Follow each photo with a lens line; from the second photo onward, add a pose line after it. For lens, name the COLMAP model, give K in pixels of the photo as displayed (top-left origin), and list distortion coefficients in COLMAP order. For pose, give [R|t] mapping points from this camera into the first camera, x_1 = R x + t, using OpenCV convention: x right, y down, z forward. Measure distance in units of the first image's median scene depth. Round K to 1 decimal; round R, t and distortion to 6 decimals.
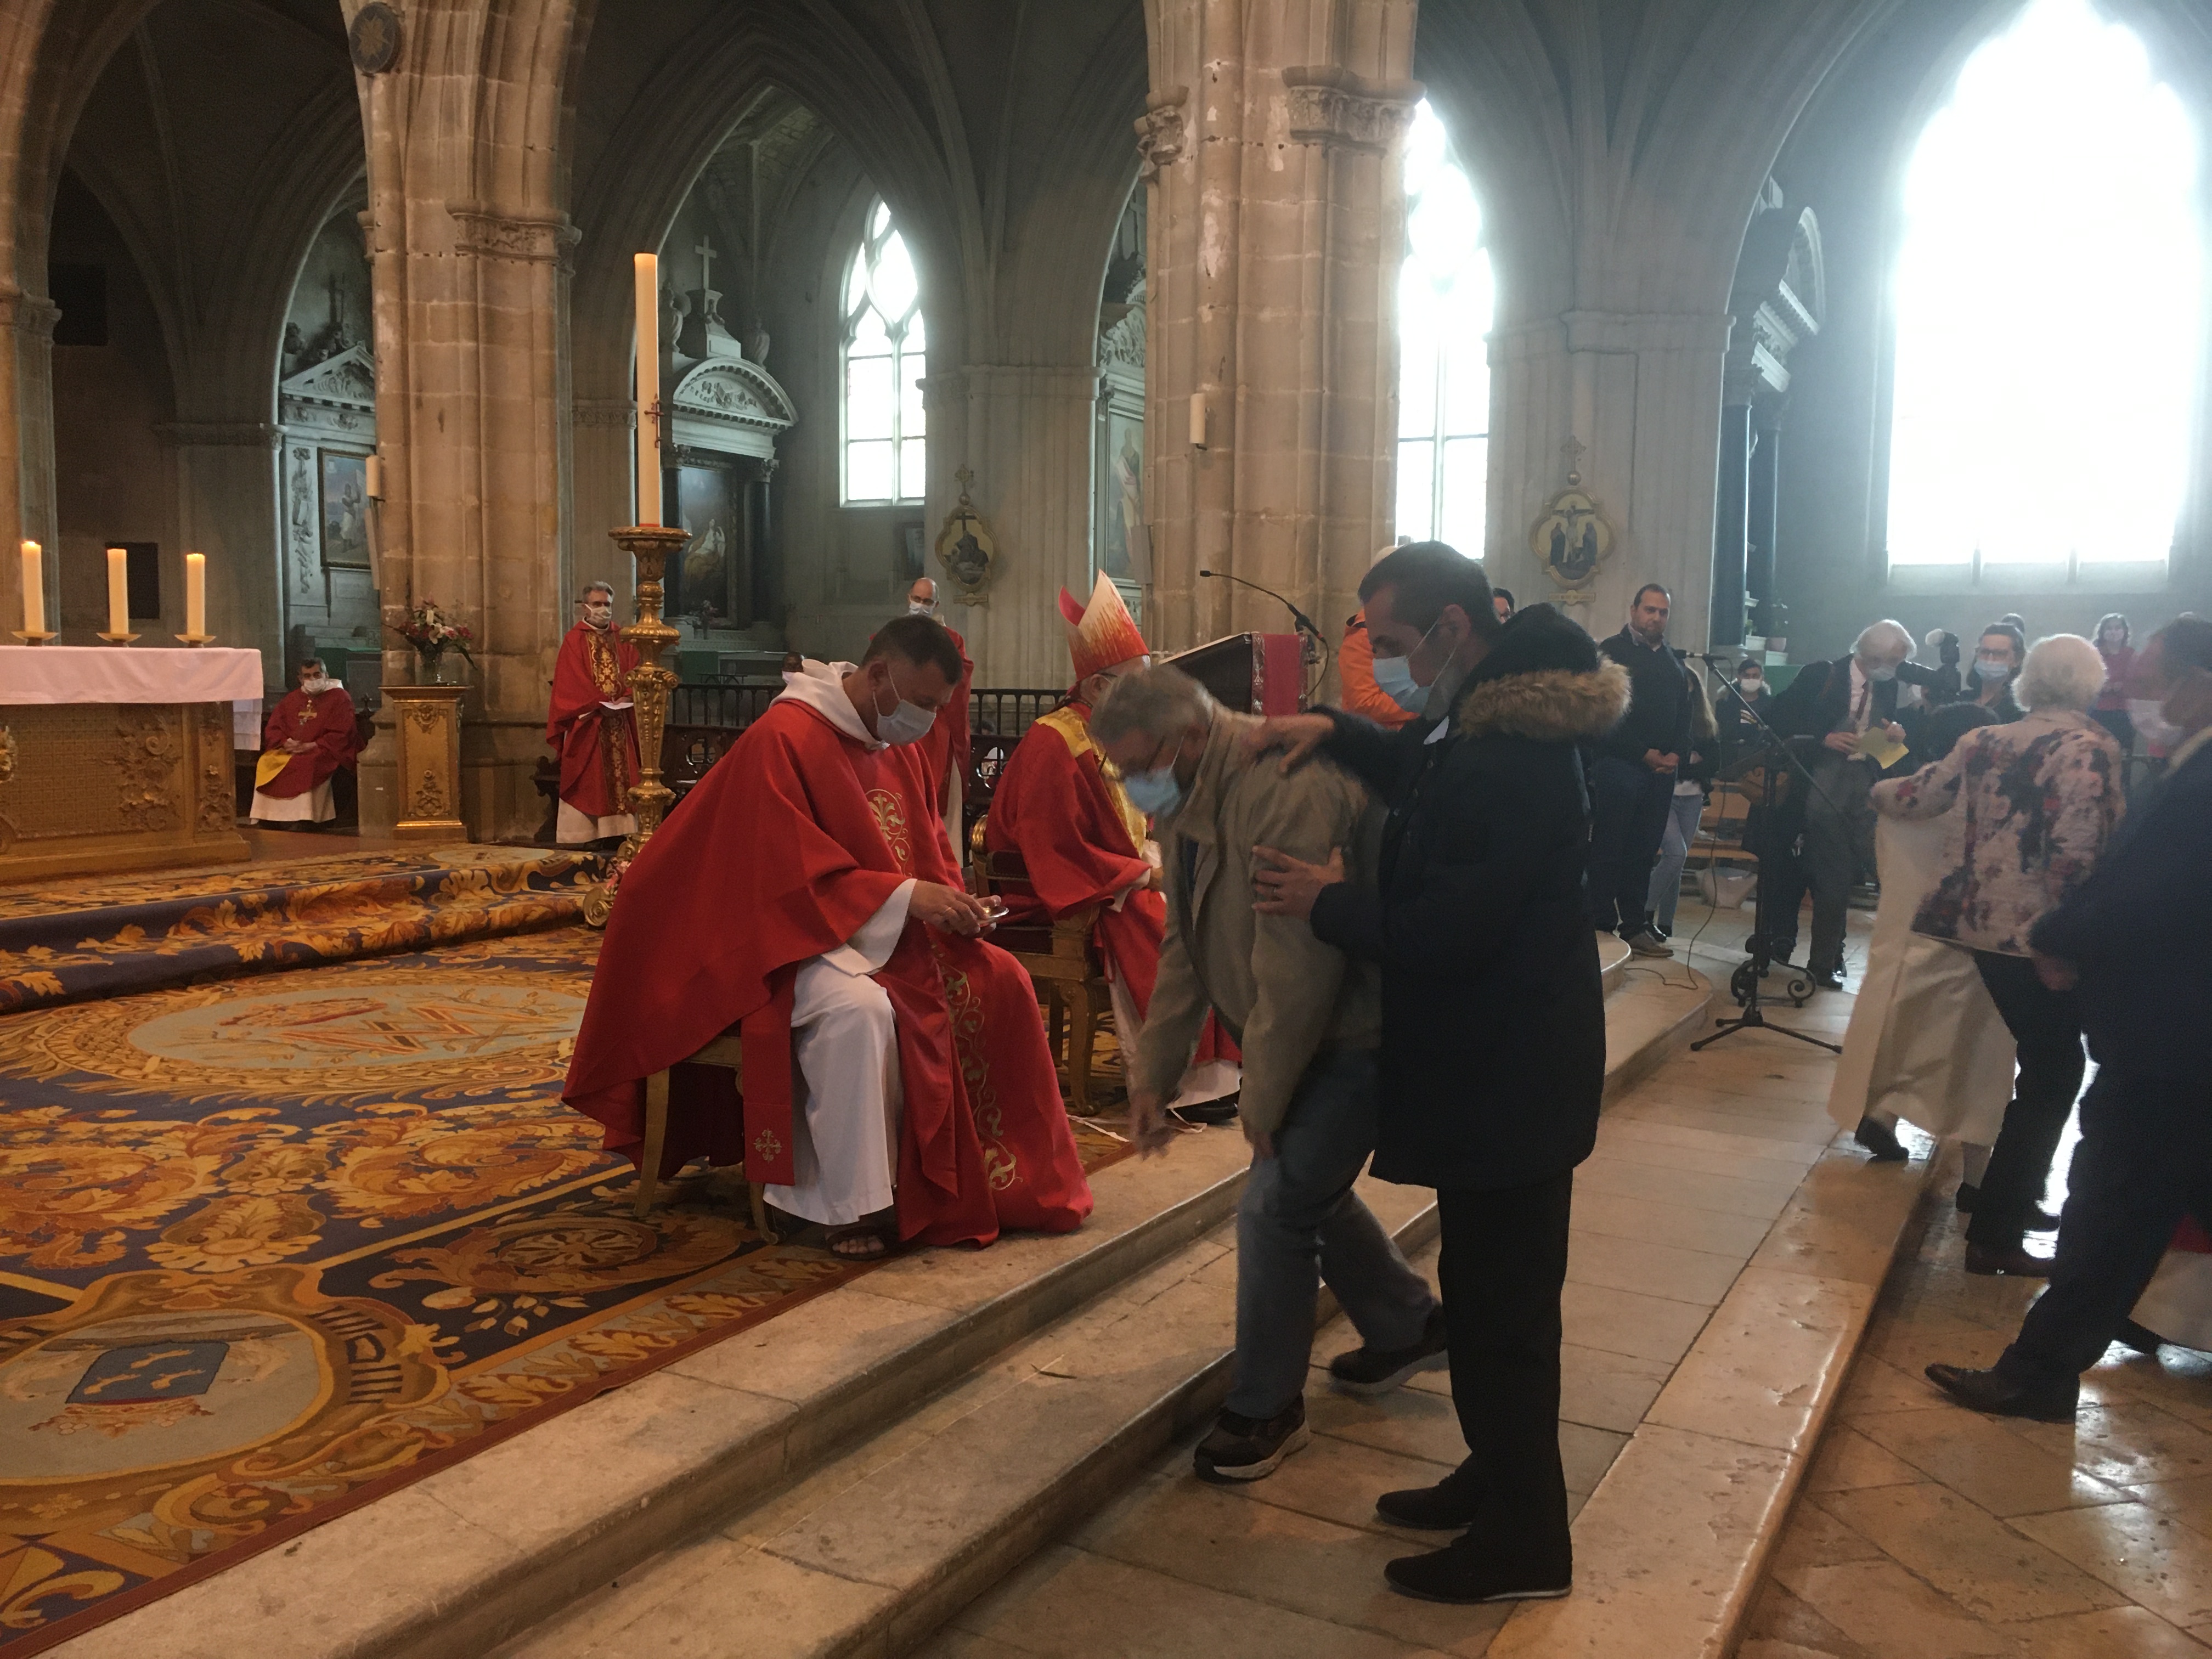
lens RADIAL K [[2044.0, 0, 1075.3], [0, 2044.0, 851.9], [0, 0, 1]] dist [0.074832, -0.085119]
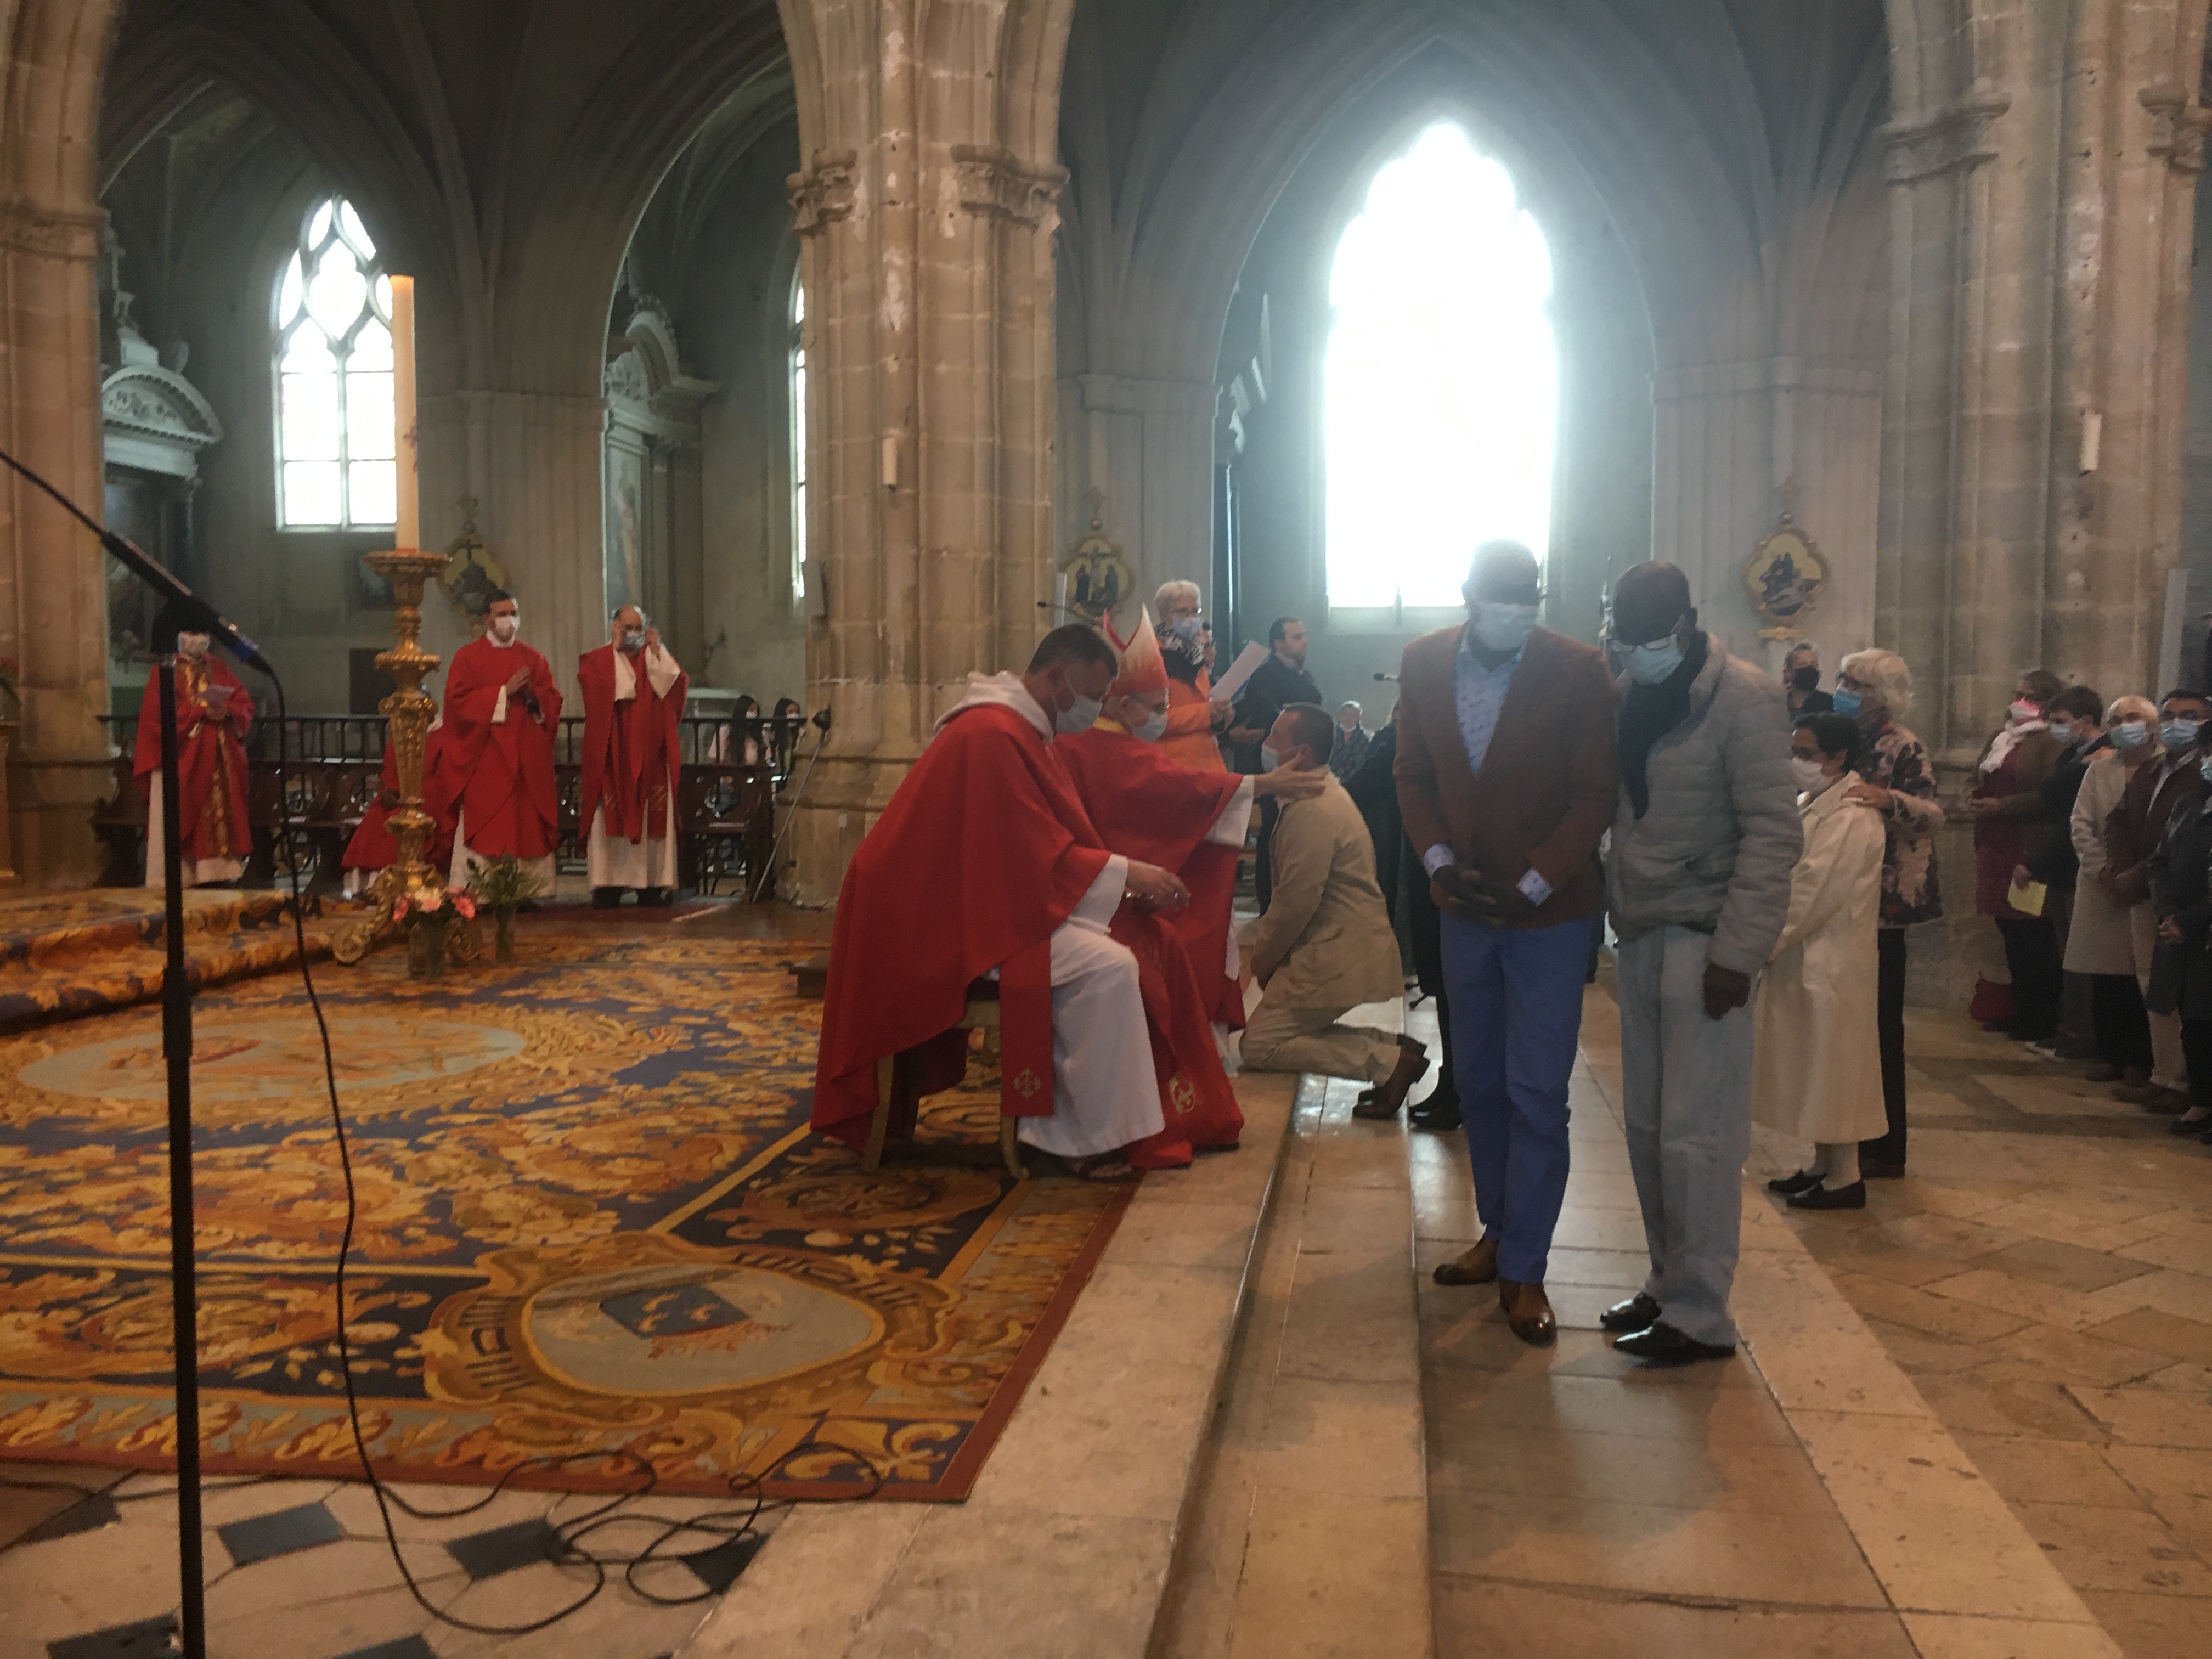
lens RADIAL K [[2044.0, 0, 1178.1], [0, 2044.0, 847.5], [0, 0, 1]] dist [0.074832, -0.085119]
pose [[0.927971, -0.034966, 0.371008, -0.201921], [0.042592, 0.999016, -0.012380, 0.009723], [-0.370210, 0.027290, 0.928547, -0.043913]]
